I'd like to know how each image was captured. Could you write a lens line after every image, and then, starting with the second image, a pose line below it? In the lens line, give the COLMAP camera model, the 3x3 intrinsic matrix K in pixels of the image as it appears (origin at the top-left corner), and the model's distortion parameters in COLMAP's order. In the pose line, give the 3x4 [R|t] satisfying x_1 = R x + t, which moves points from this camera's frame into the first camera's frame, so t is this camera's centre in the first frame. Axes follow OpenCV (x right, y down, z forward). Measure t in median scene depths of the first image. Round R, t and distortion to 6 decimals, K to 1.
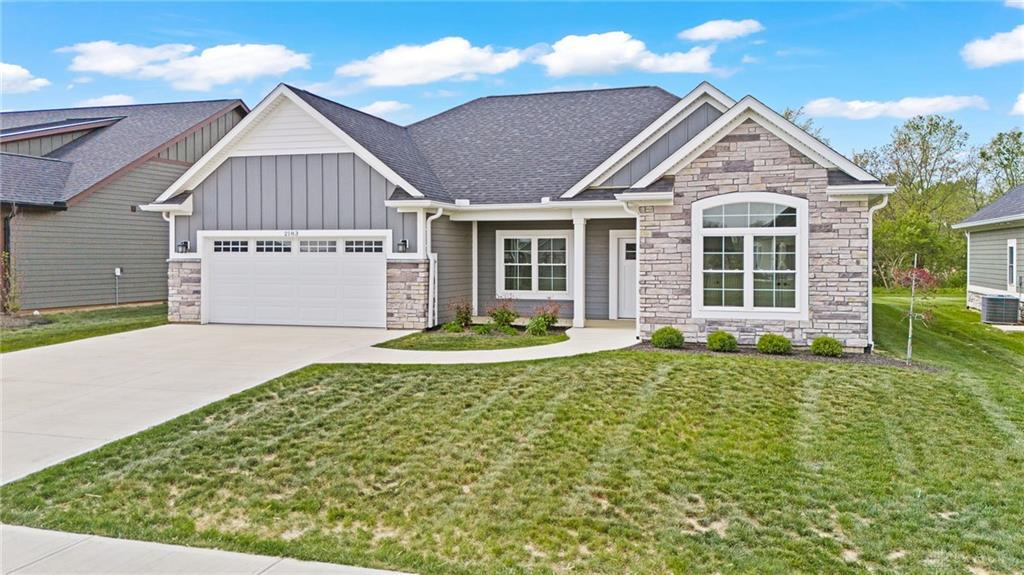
lens RADIAL K [[798.1, 0, 458.5], [0, 798.1, 283.9], [0, 0, 1]] dist [0.034566, -0.005445]
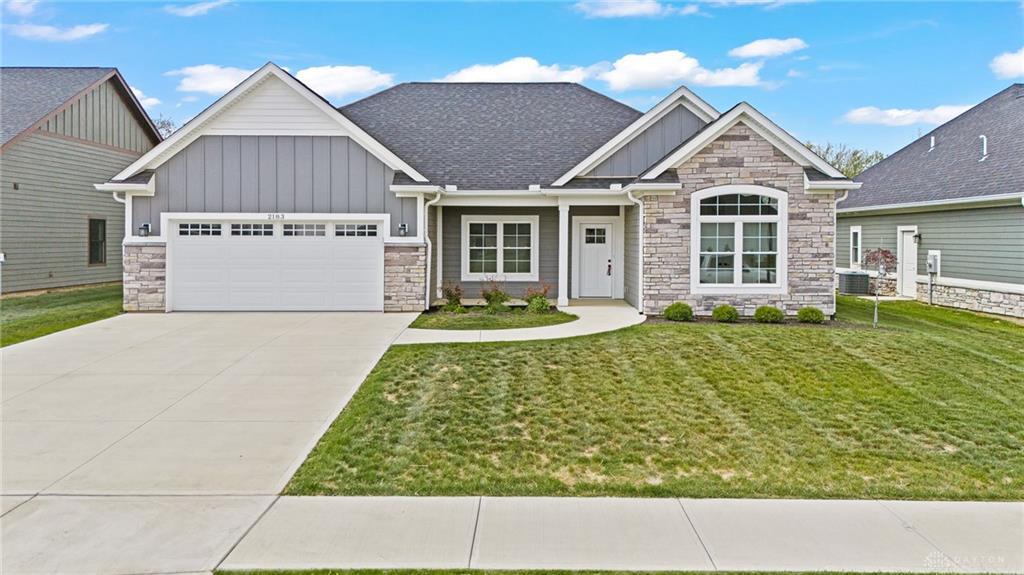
lens RADIAL K [[798.1, 0, 458.5], [0, 798.1, 283.9], [0, 0, 1]] dist [0.034566, -0.005445]
pose [[0.957247, -0.015705, 0.288847, -0.297158], [0.009917, 0.999720, 0.021489, 0.000035], [-0.289103, -0.017705, 0.957134, 0.003612]]
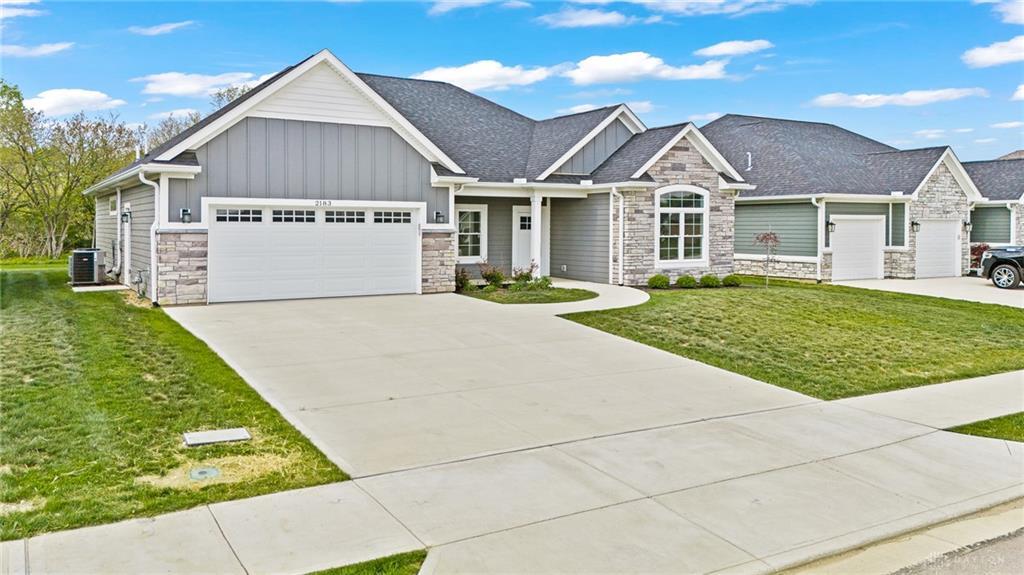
lens RADIAL K [[868.1, 0, 460.5], [0, 868.1, 290.5], [0, 0, 1]] dist [0.057744, 0.001781]
pose [[0.648784, -0.056389, 0.758880, -0.971678], [0.027056, 0.998330, 0.051050, -0.006979], [-0.760491, -0.012588, 0.649226, 0.193832]]
